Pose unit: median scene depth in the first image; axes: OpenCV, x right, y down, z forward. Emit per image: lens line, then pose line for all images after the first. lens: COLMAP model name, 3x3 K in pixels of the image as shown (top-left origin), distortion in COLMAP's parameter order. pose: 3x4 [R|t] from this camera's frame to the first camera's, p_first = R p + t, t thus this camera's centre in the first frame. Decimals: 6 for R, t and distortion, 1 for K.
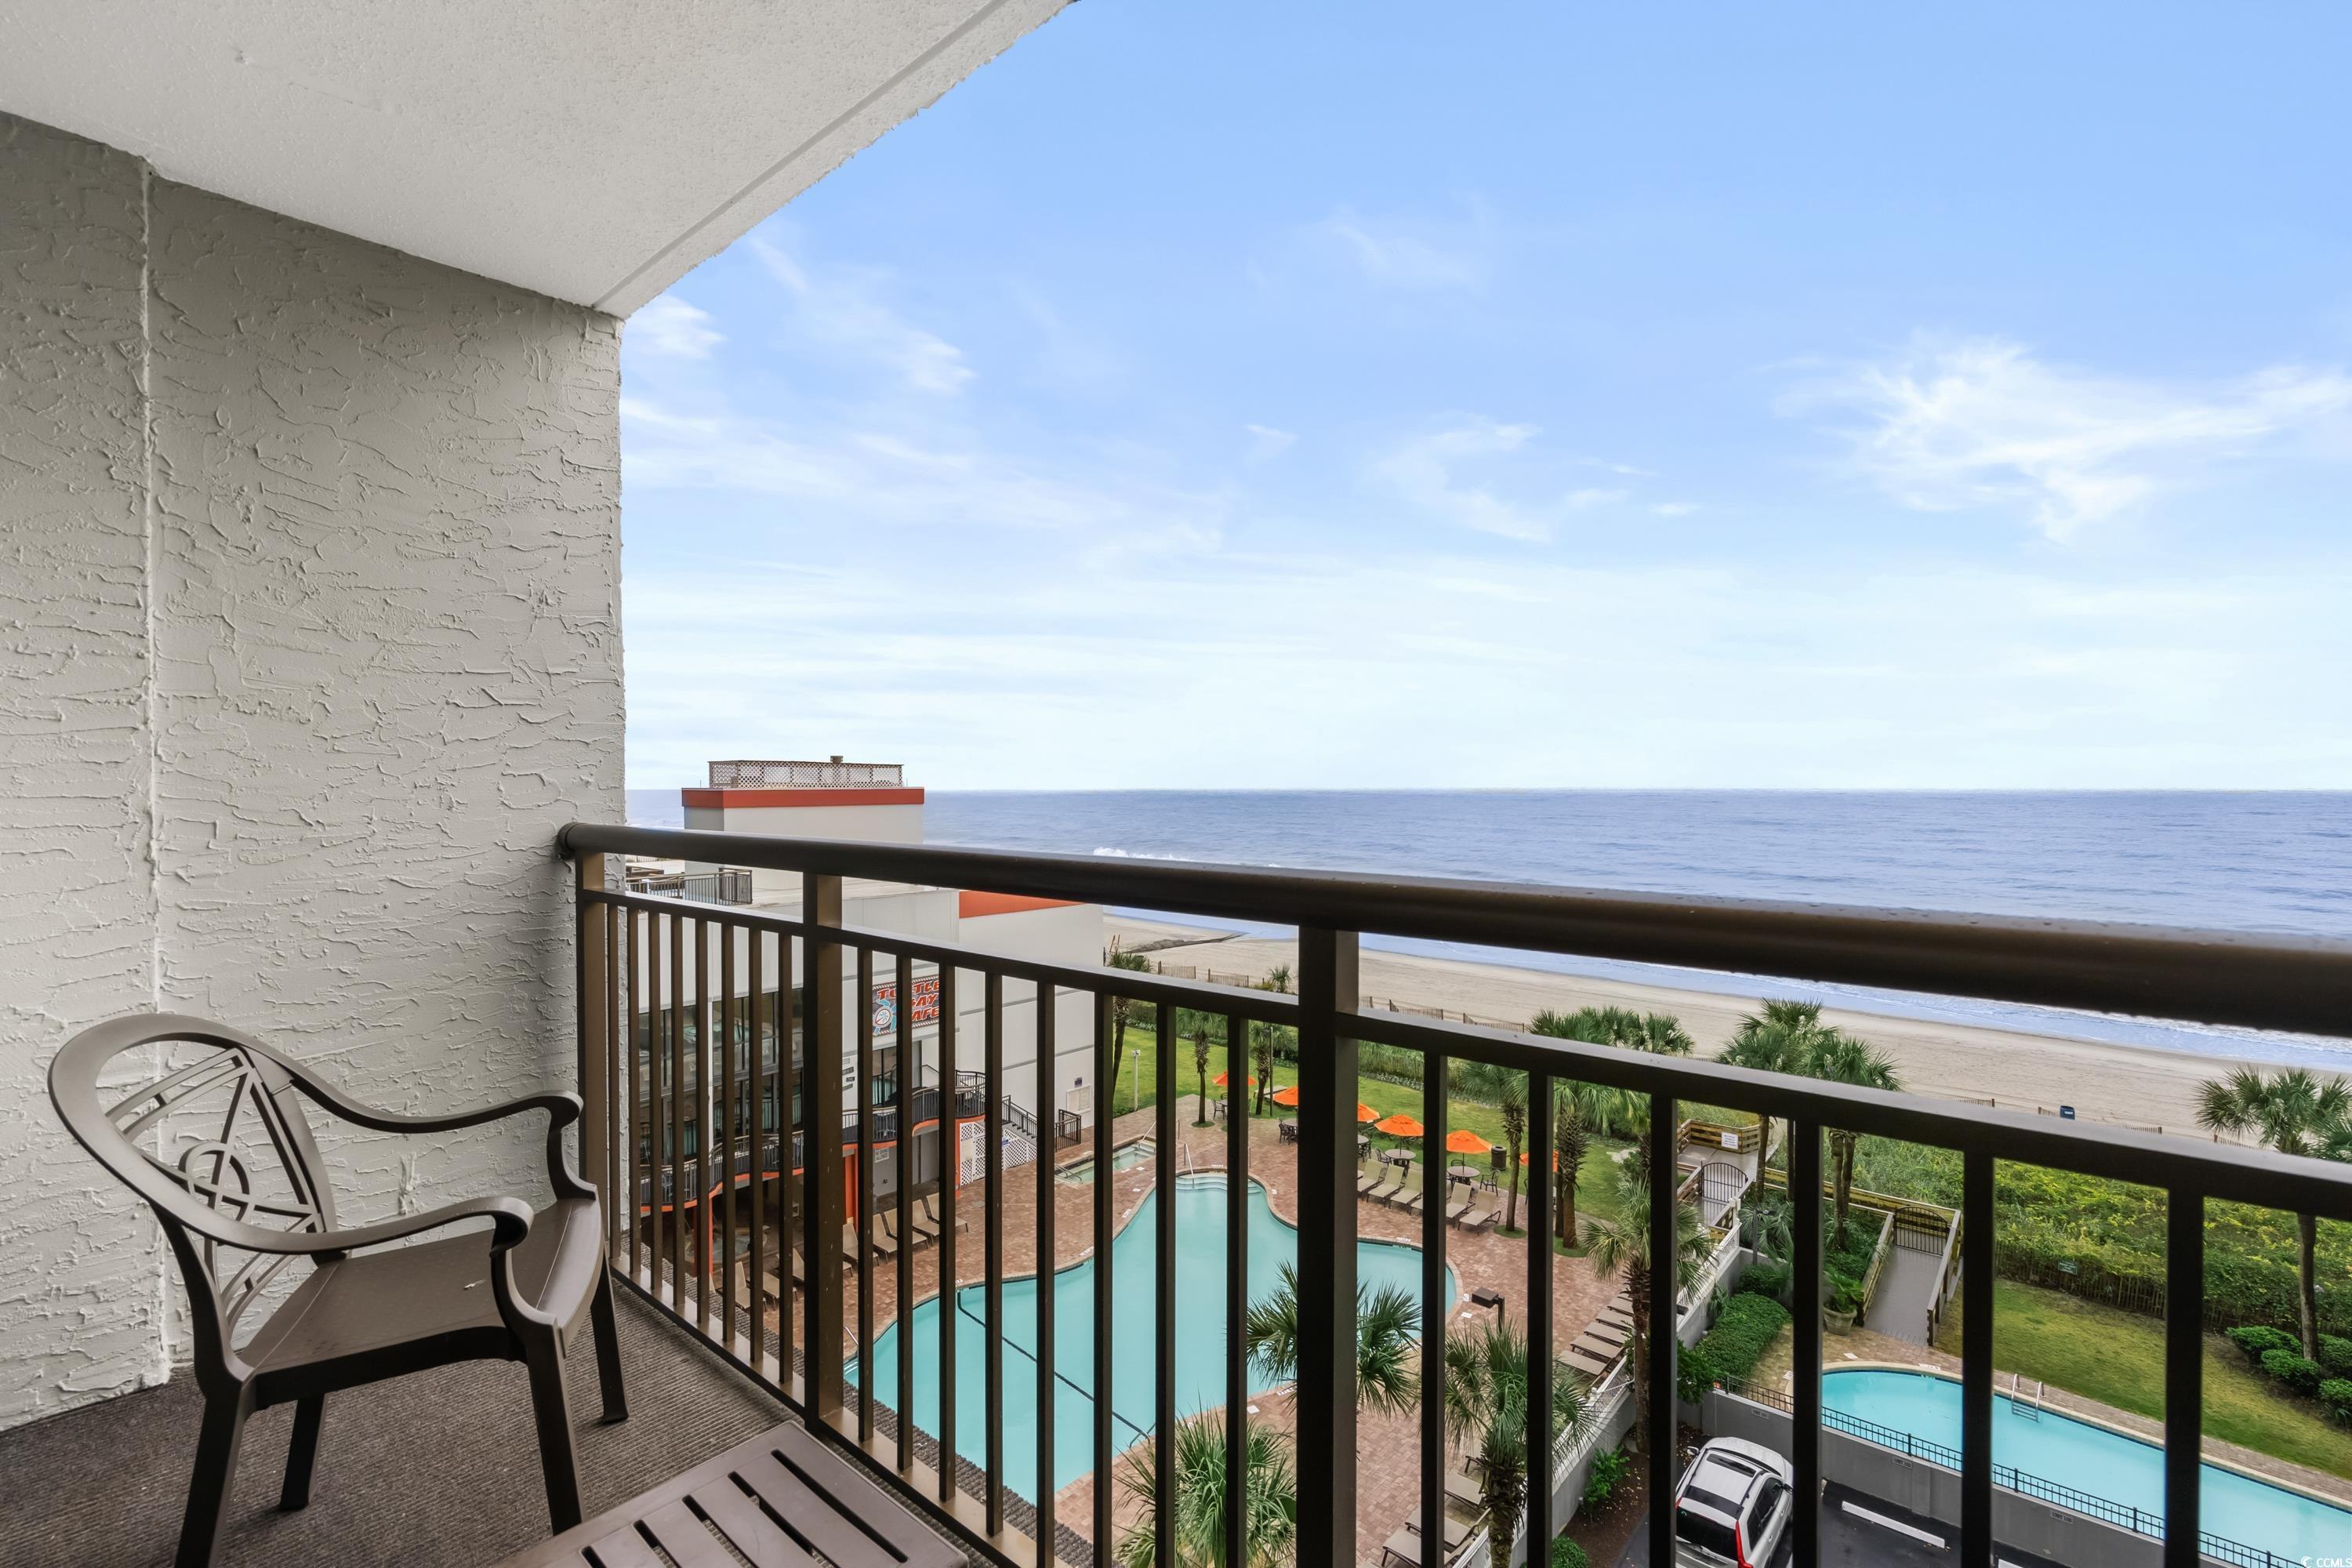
lens RADIAL K [[1066.1, 0, 1174.5], [0, 1066.1, 781.6], [0, 0, 1]] dist [0.004185, 0.001027]
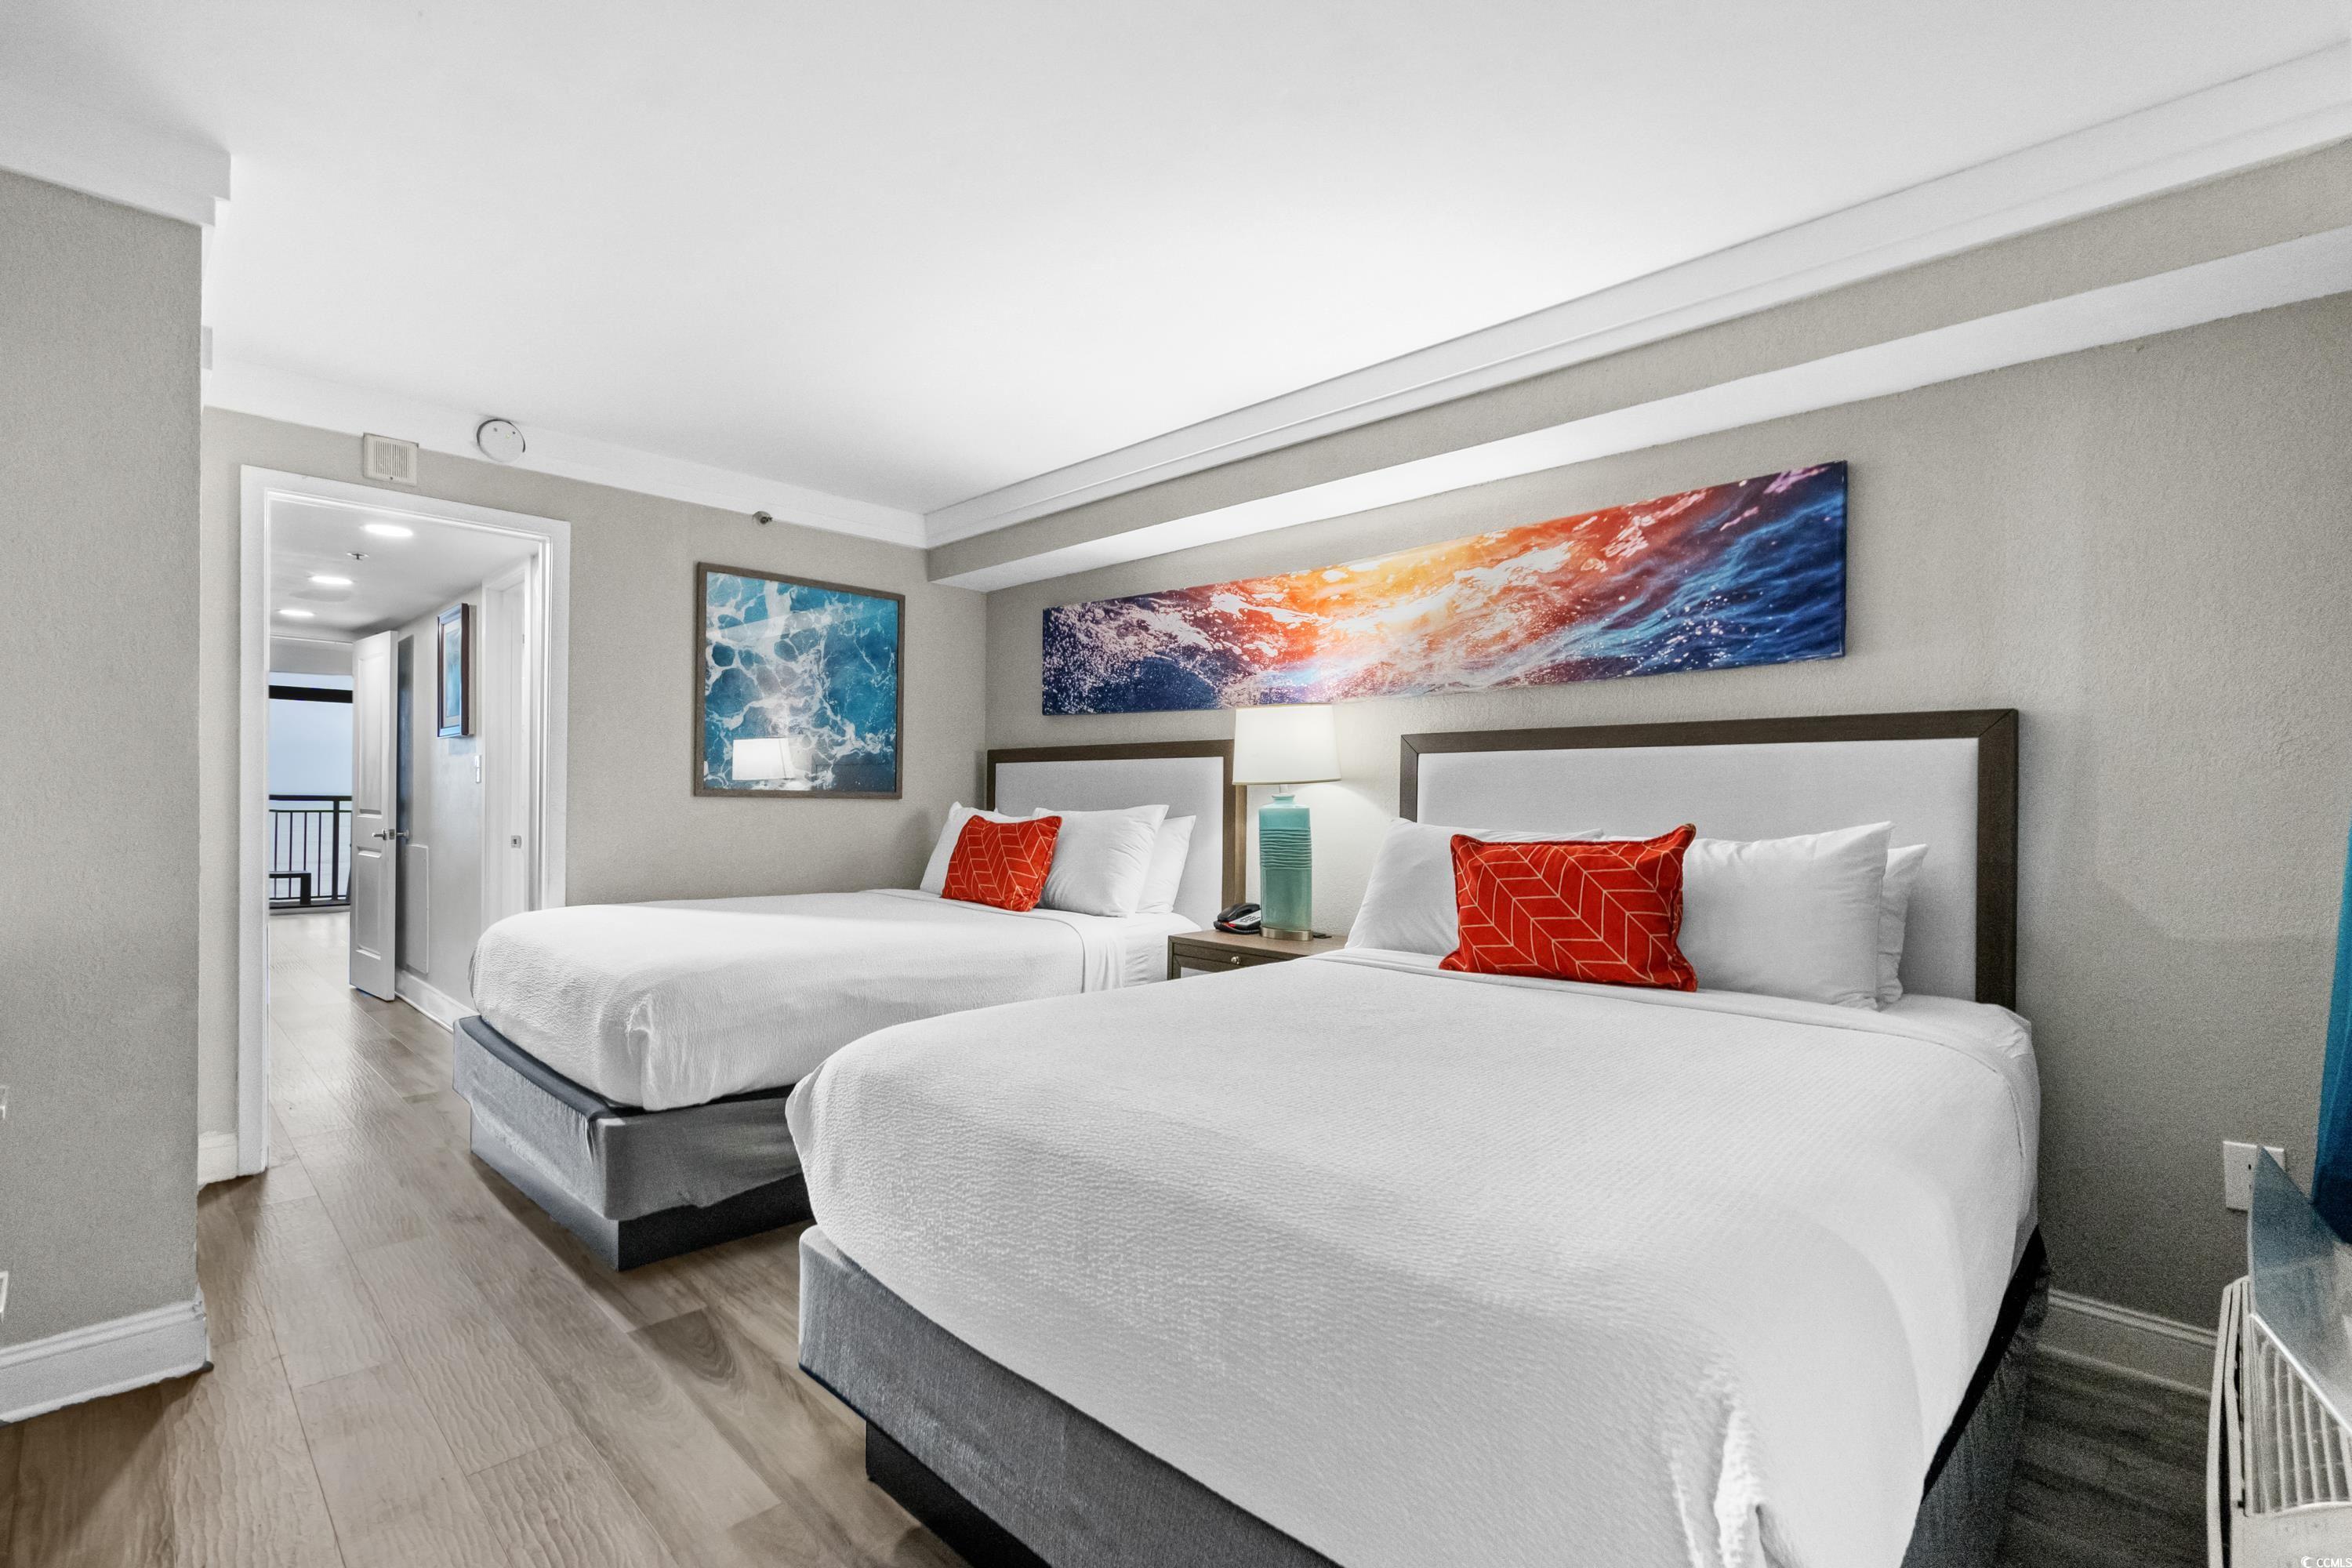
lens RADIAL K [[1079.2, 0, 1166.9], [0, 1079.2, 799.1], [0, 0, 1]] dist [-0.015407, 0.010221]
pose [[0.078419, -0.000891, 0.996920, -0.295015], [-0.011195, 0.999936, 0.001775, 0.001004], [-0.996858, -0.011300, 0.078404, -0.237702]]
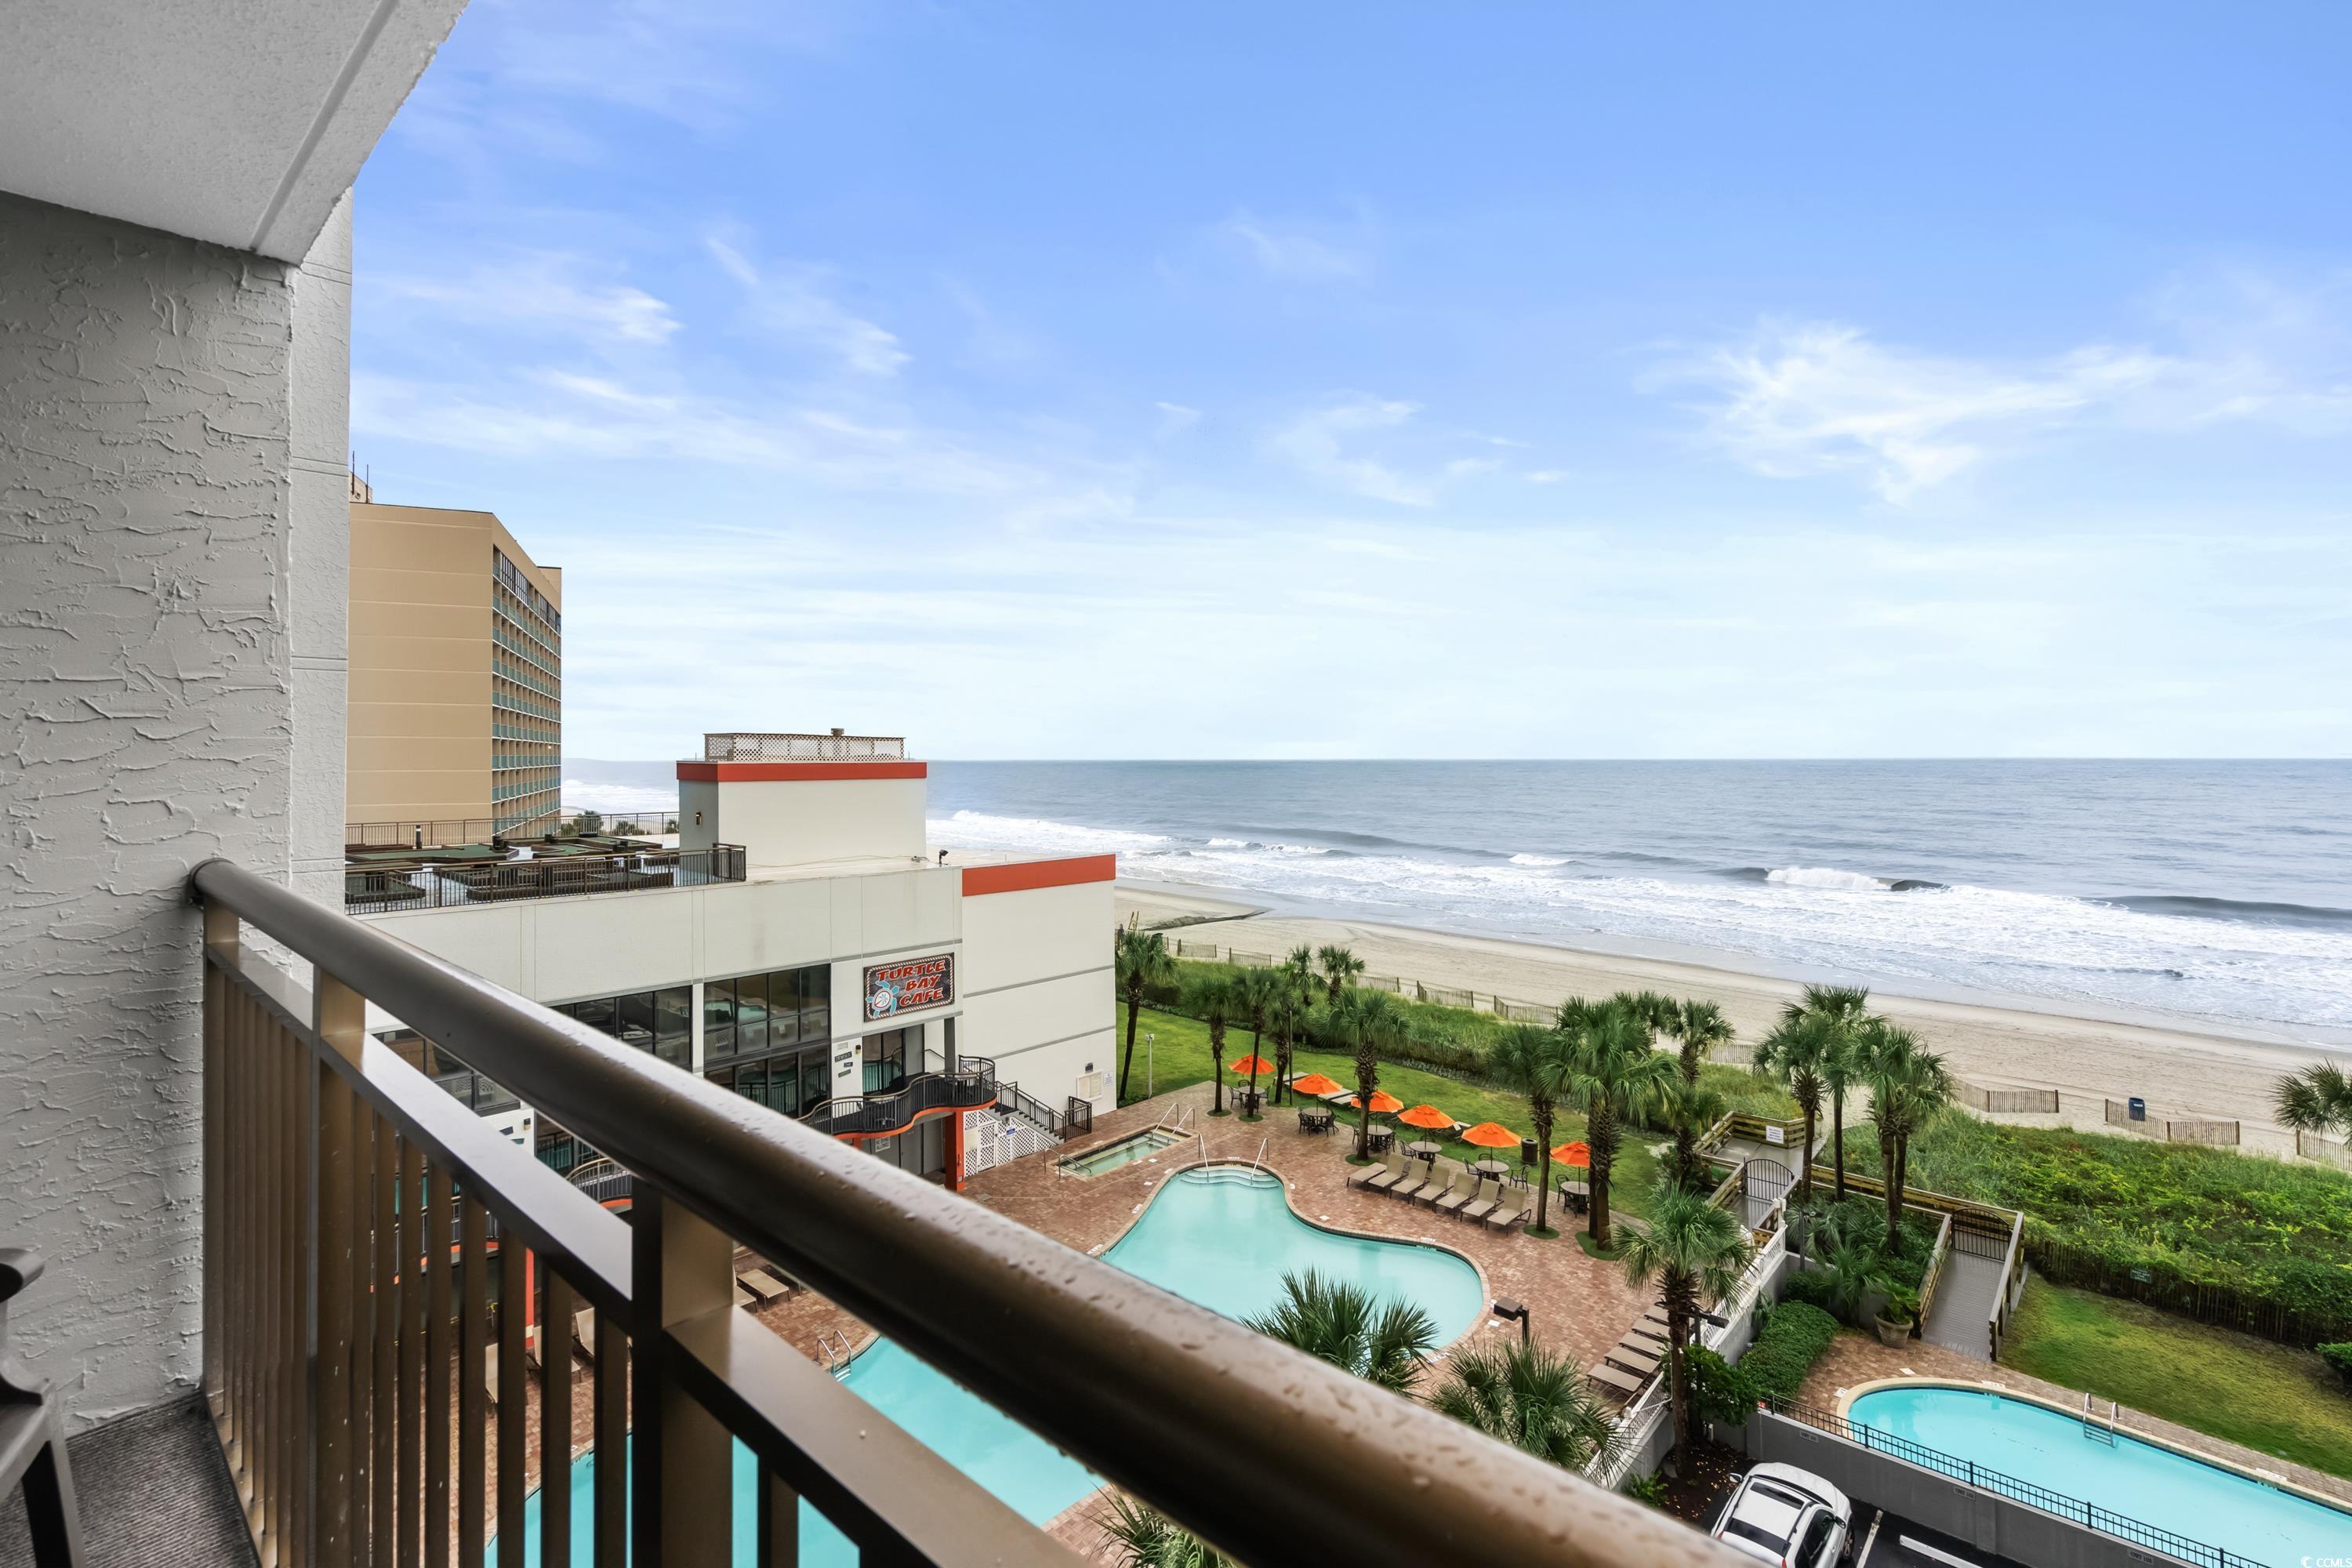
lens RADIAL K [[1094.9, 0, 1179.4], [0, 1094.9, 712.8], [0, 0, 1]] dist [0.001075, 0.002165]
pose [[0.999853, -0.001020, -0.017111, 0.013246], [0.000412, 0.999370, -0.035489, -0.003182], [0.017136, 0.035477, 0.999224, 0.011494]]
